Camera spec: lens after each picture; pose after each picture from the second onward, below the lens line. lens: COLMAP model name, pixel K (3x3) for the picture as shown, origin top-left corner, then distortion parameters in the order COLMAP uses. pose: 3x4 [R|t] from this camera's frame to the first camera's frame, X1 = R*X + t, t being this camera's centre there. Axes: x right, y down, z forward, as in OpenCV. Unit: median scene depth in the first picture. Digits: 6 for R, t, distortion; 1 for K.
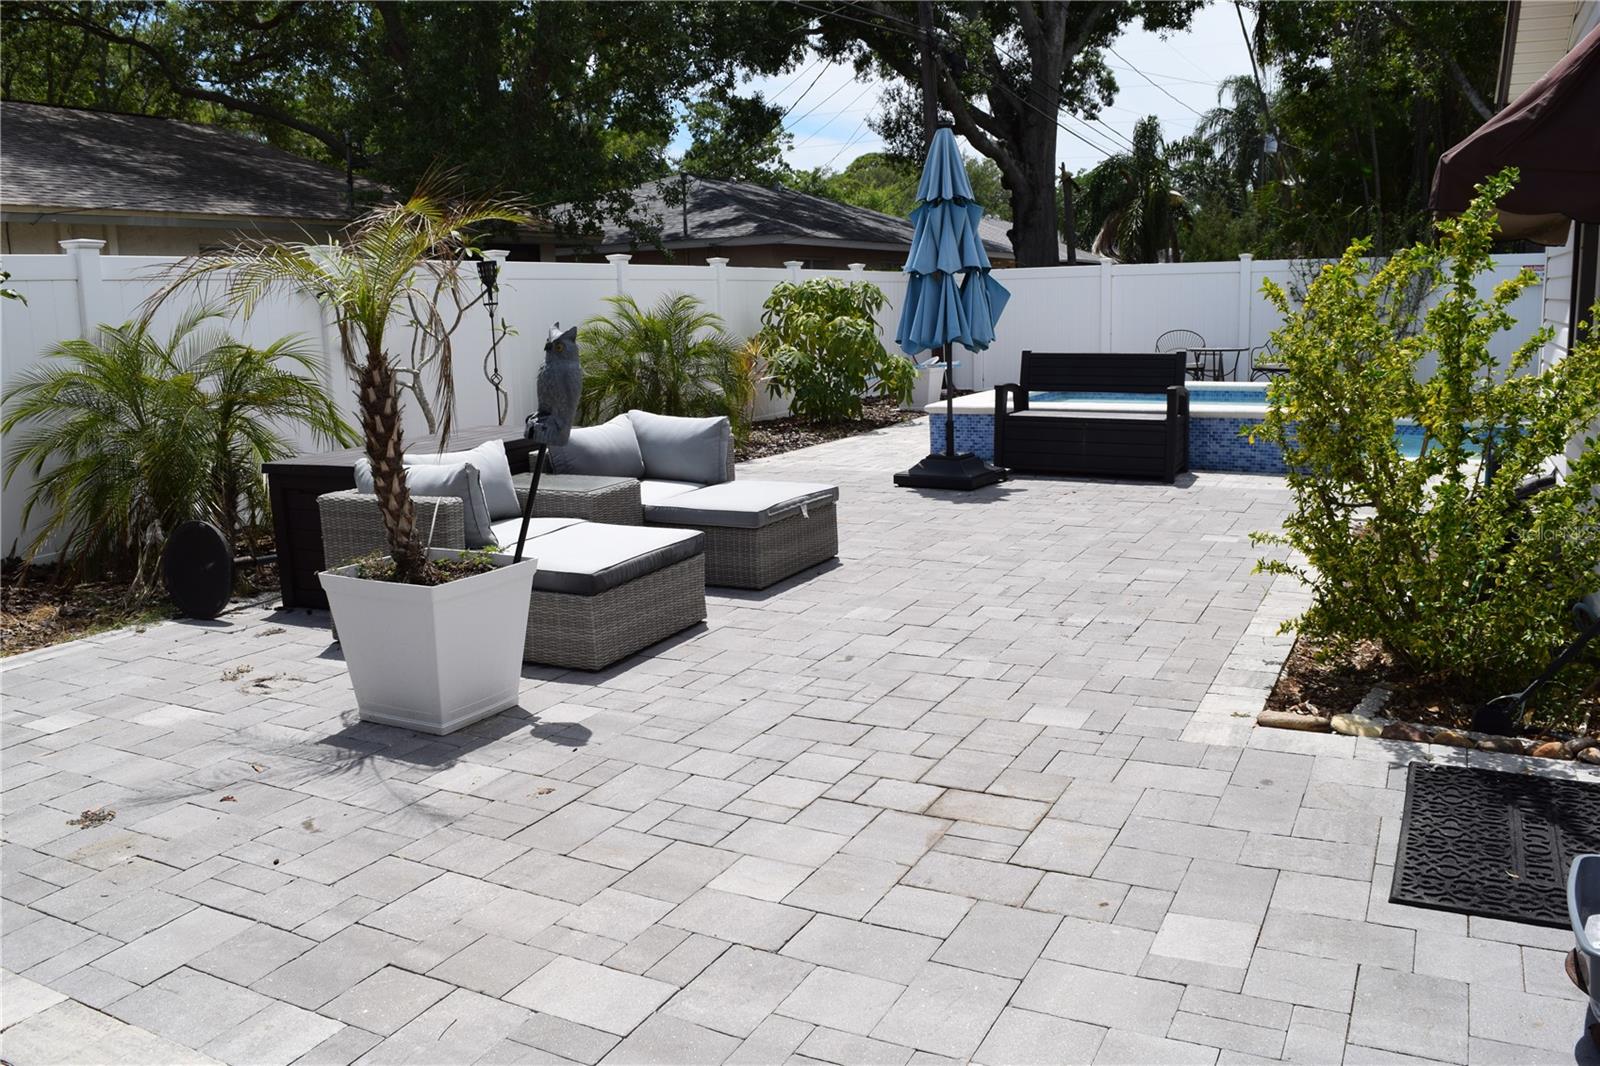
lens RADIAL K [[1254.7, 0, 785.1], [0, 1254.7, 530.8], [0, 0, 1]] dist [-0.097641, 0.024220]
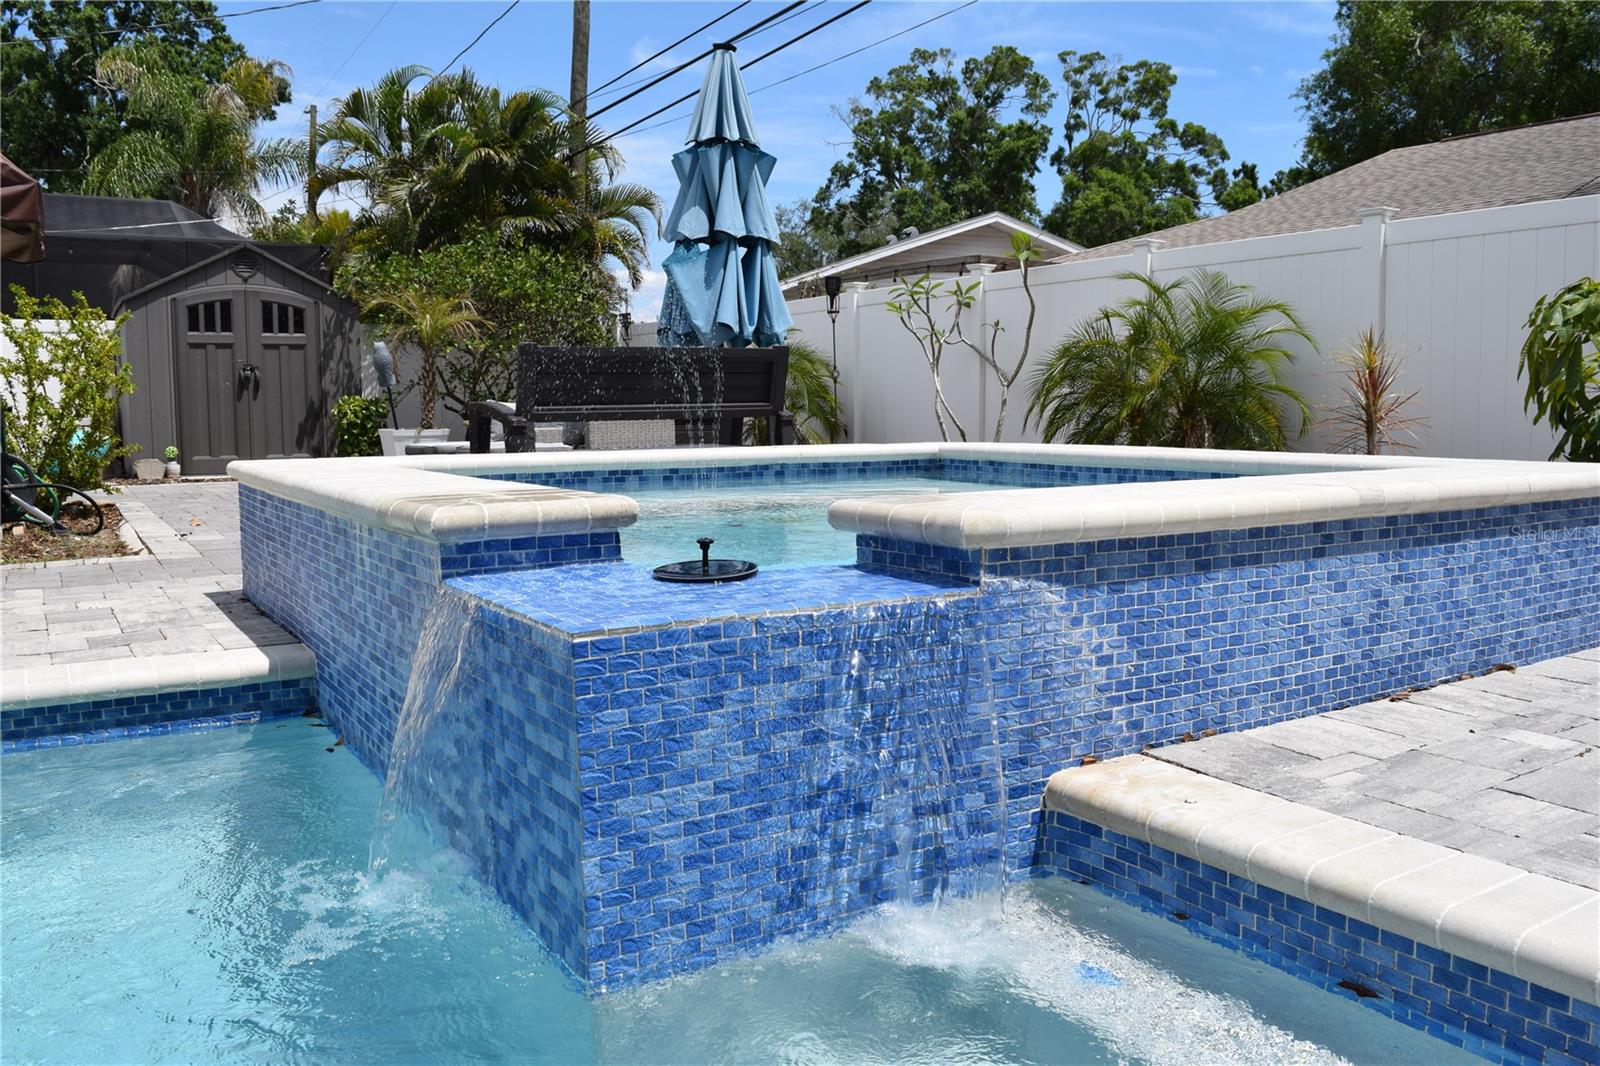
lens RADIAL K [[1254.7, 0, 785.1], [0, 1254.7, 530.8], [0, 0, 1]] dist [-0.097641, 0.024220]
pose [[-0.513924, 0.117513, -0.849749, 1.795170], [-0.129841, 0.968504, 0.212463, -0.478461], [0.847953, 0.219522, -0.482480, 3.354178]]
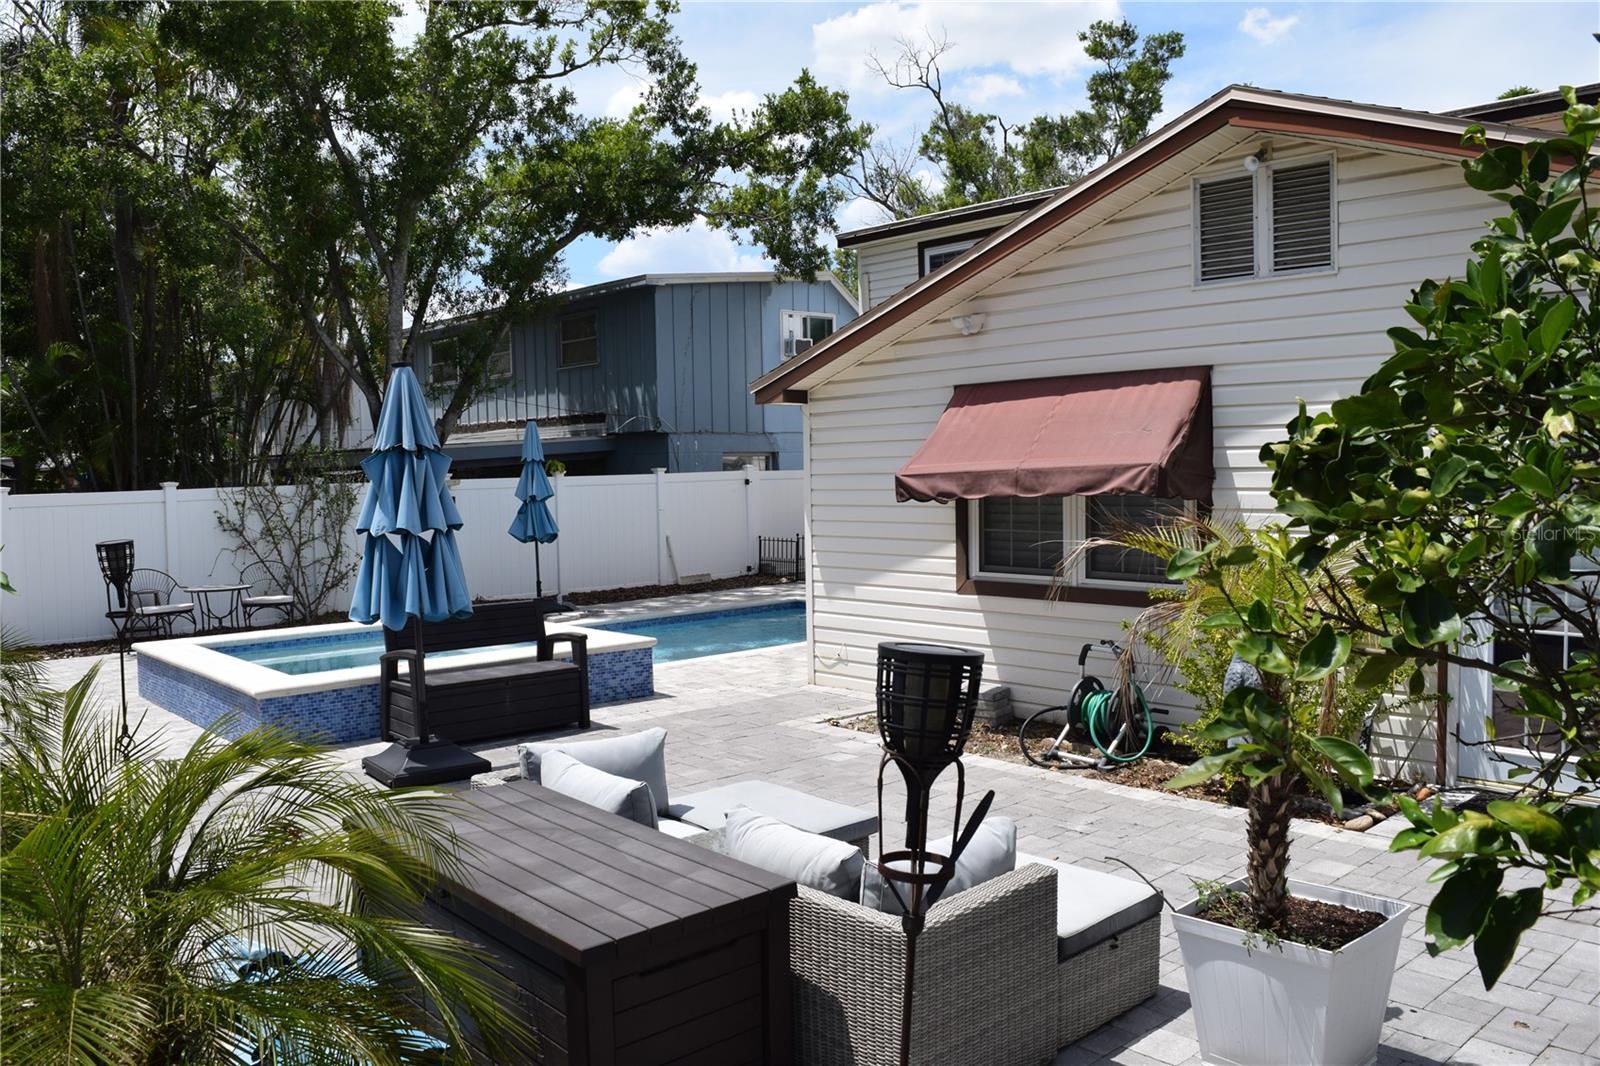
lens RADIAL K [[1254.7, 0, 785.1], [0, 1254.7, 530.8], [0, 0, 1]] dist [-0.097641, 0.024220]
pose [[0.357743, -0.027548, 0.933414, -1.364336], [0.179261, 0.983000, -0.039693, -0.298026], [-0.916453, 0.181525, 0.356600, 1.067382]]
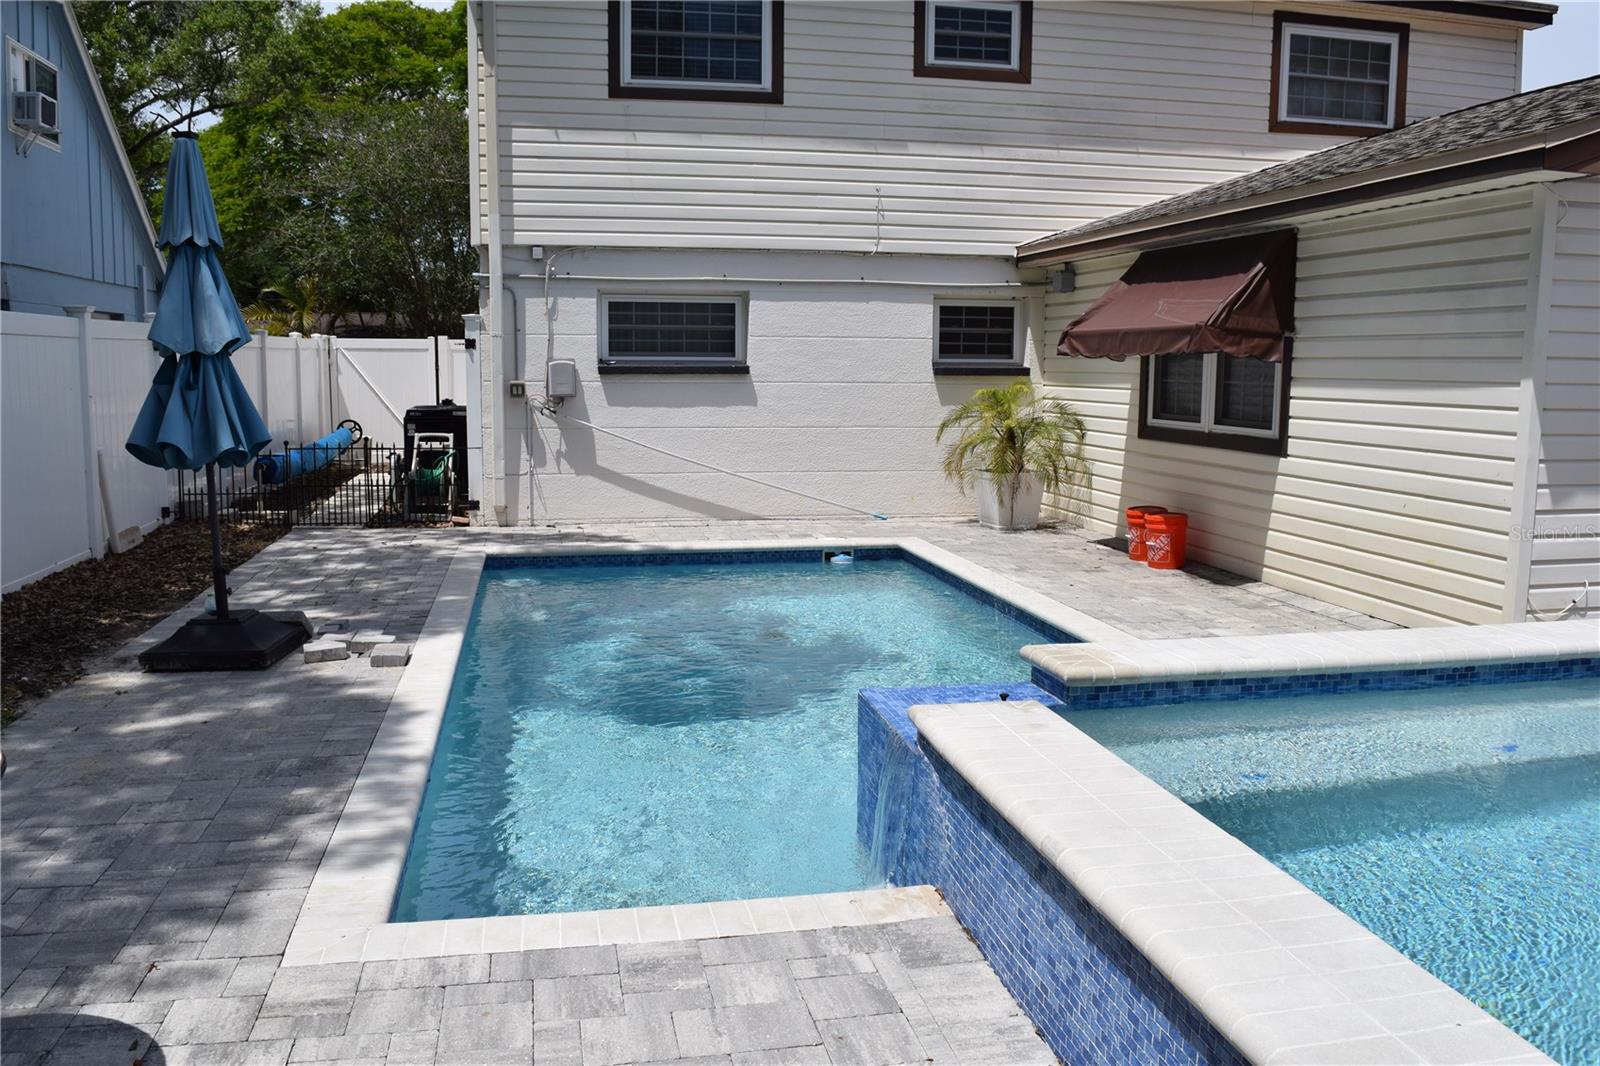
lens RADIAL K [[1254.7, 0, 785.1], [0, 1254.7, 530.8], [0, 0, 1]] dist [-0.097641, 0.024220]
pose [[-0.619083, -0.076722, 0.781569, 0.633446], [0.152664, 0.964474, 0.215602, -0.730527], [-0.770344, 0.252793, -0.585376, 3.760094]]
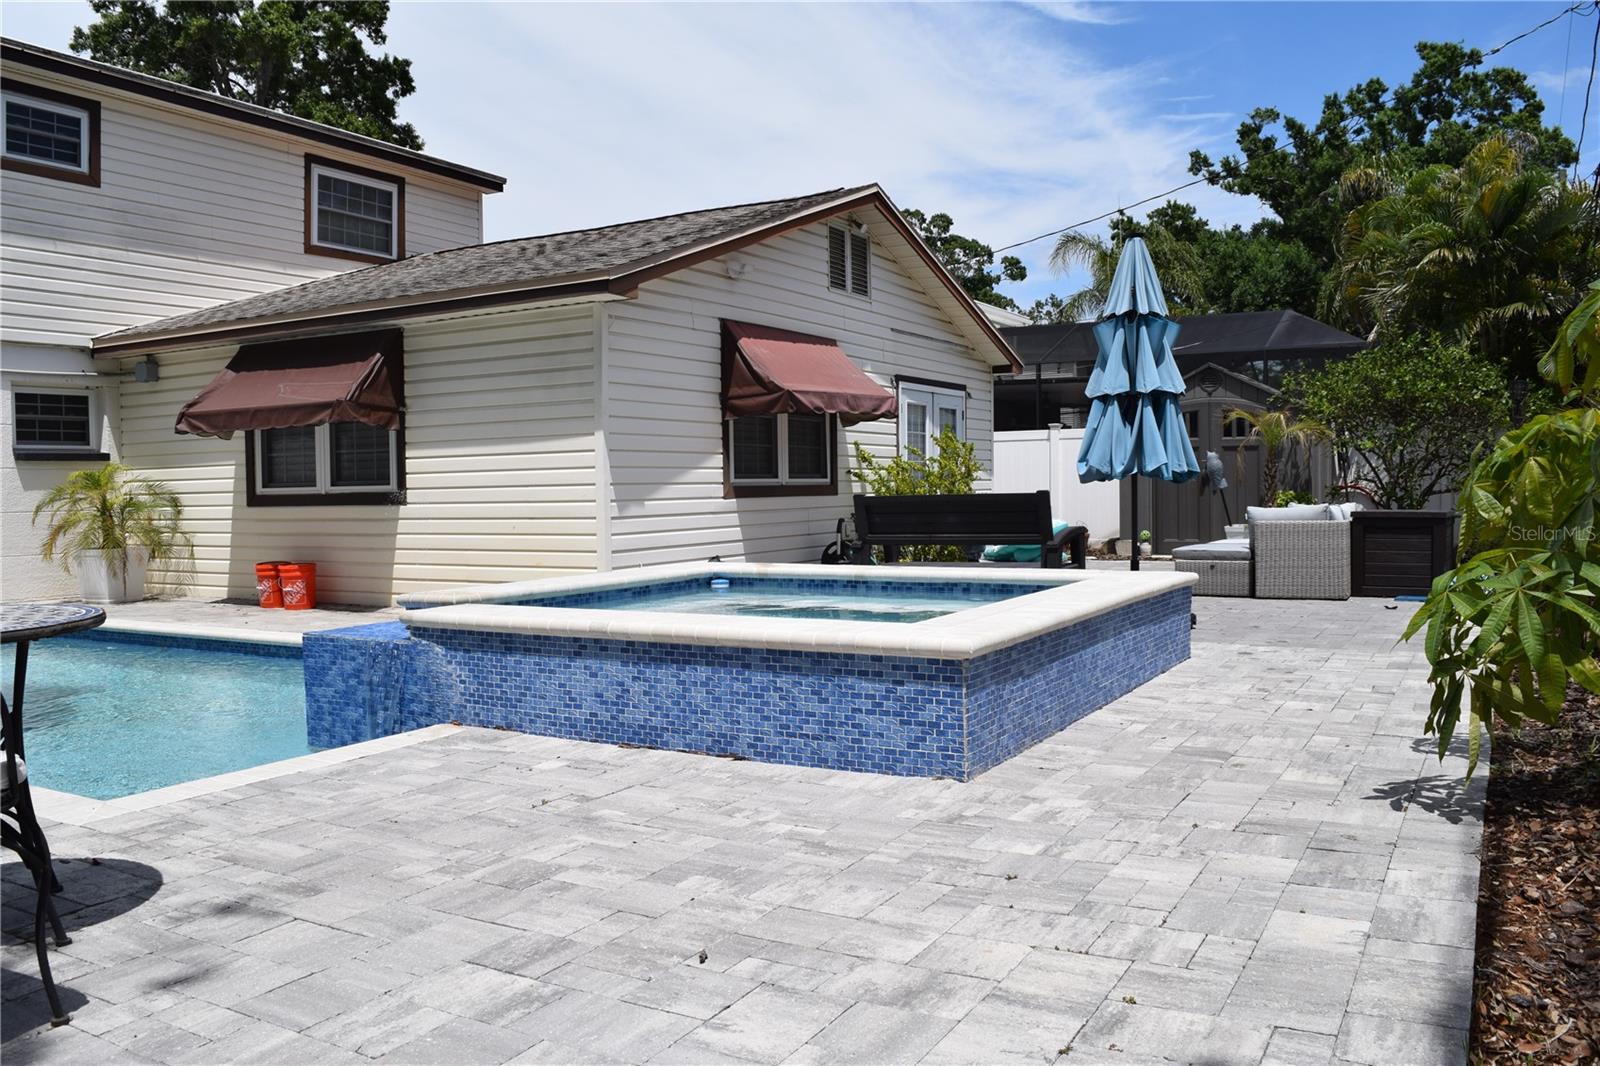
lens RADIAL K [[1254.7, 0, 785.1], [0, 1254.7, 530.8], [0, 0, 1]] dist [-0.097641, 0.024220]
pose [[-0.997826, 0.044756, 0.048376, 0.810657], [0.054026, 0.975882, 0.211507, -0.740529], [-0.037743, 0.213661, -0.976178, 4.478468]]
